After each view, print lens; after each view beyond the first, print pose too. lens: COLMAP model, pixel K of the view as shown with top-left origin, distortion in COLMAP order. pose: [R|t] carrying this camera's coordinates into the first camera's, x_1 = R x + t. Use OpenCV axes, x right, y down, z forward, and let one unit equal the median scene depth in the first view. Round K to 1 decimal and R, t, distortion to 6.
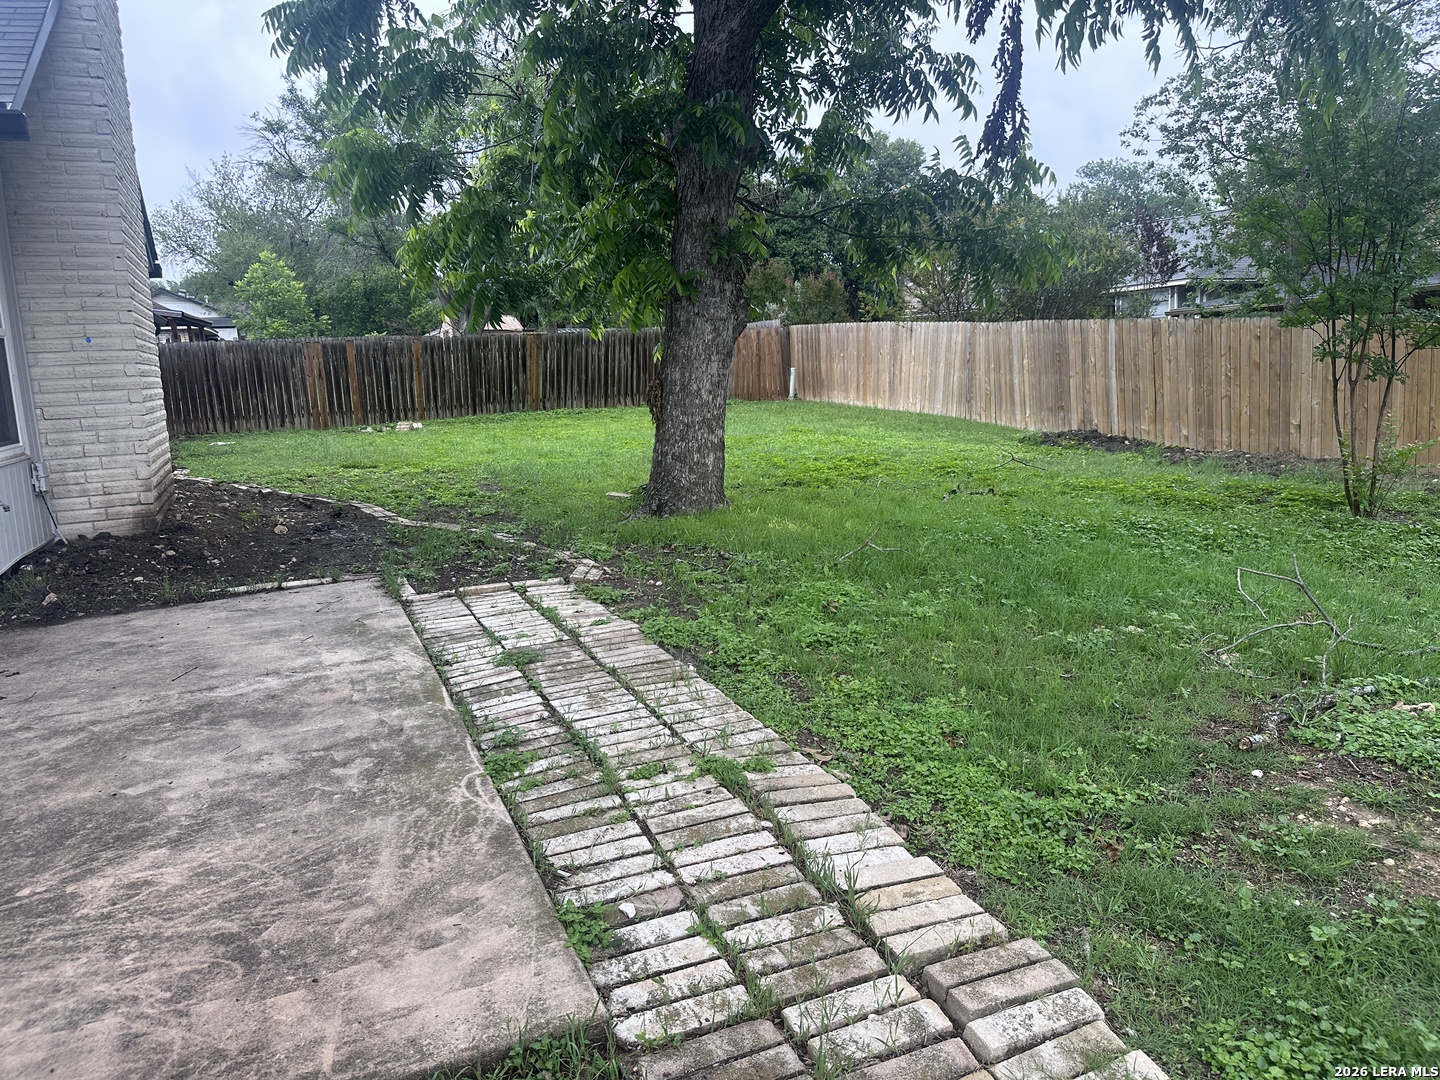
lens RADIAL K [[1022.3, 0, 720.0], [0, 1022.3, 540.0], [0, 0, 1]] dist [-0.007549, -0.005660]
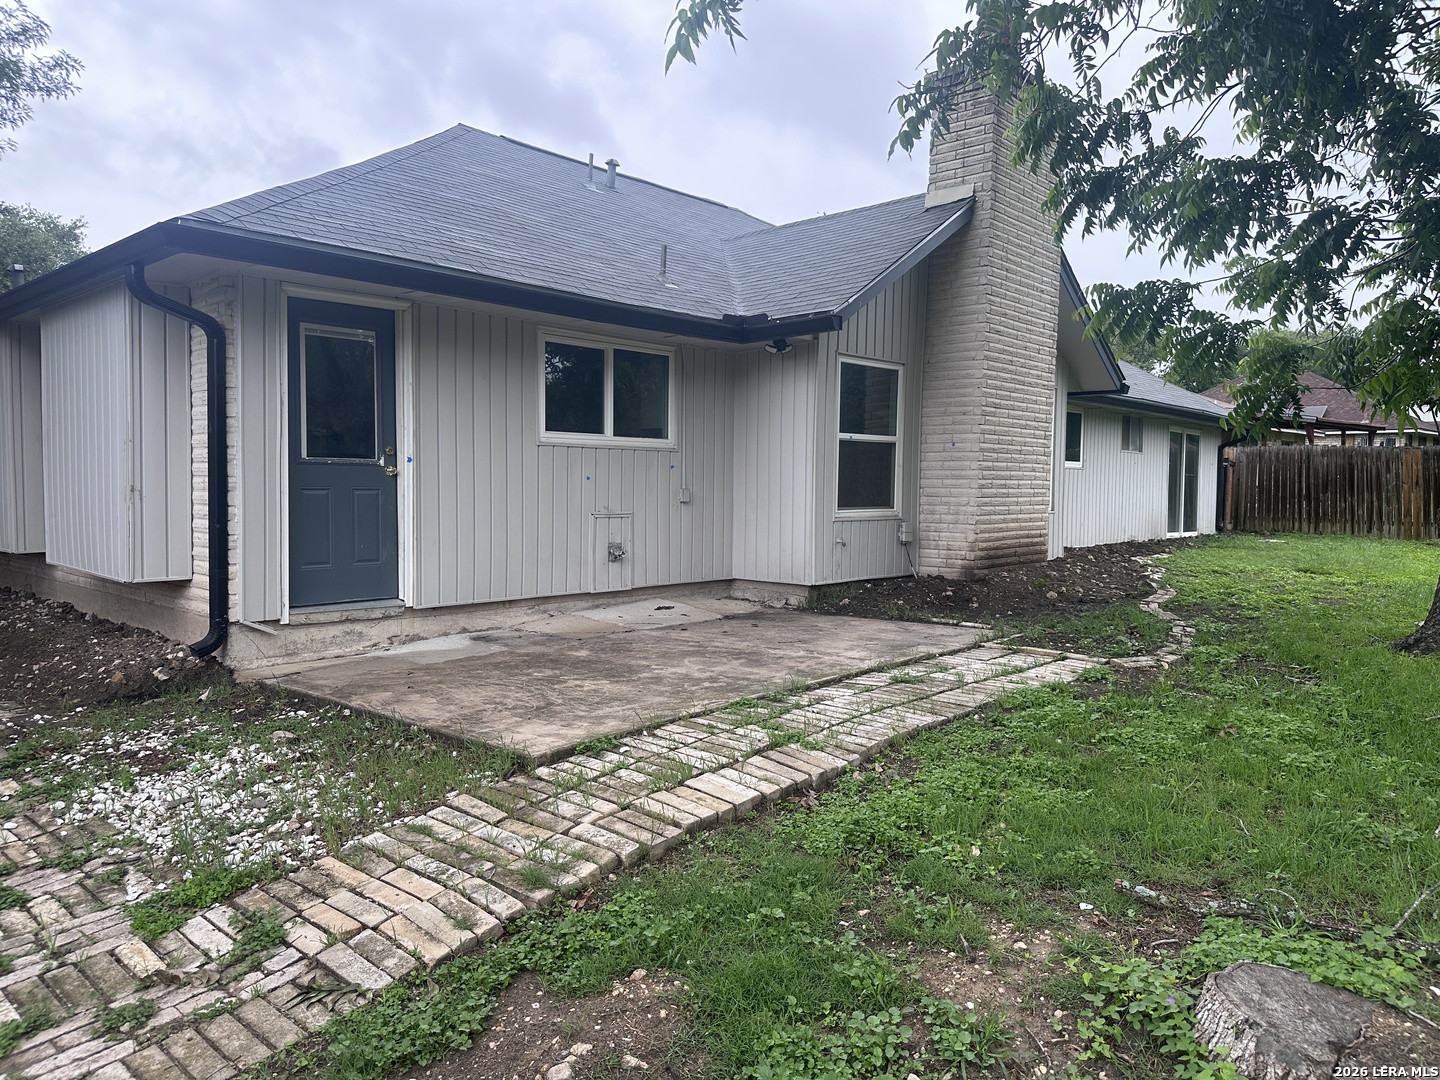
lens RADIAL K [[1022.3, 0, 720.0], [0, 1022.3, 540.0], [0, 0, 1]] dist [-0.007549, -0.005660]
pose [[0.397552, 0.096433, -0.912498, 0.616801], [-0.184975, 0.982468, 0.023238, -0.033907], [0.898742, 0.159551, 0.408420, 0.123760]]
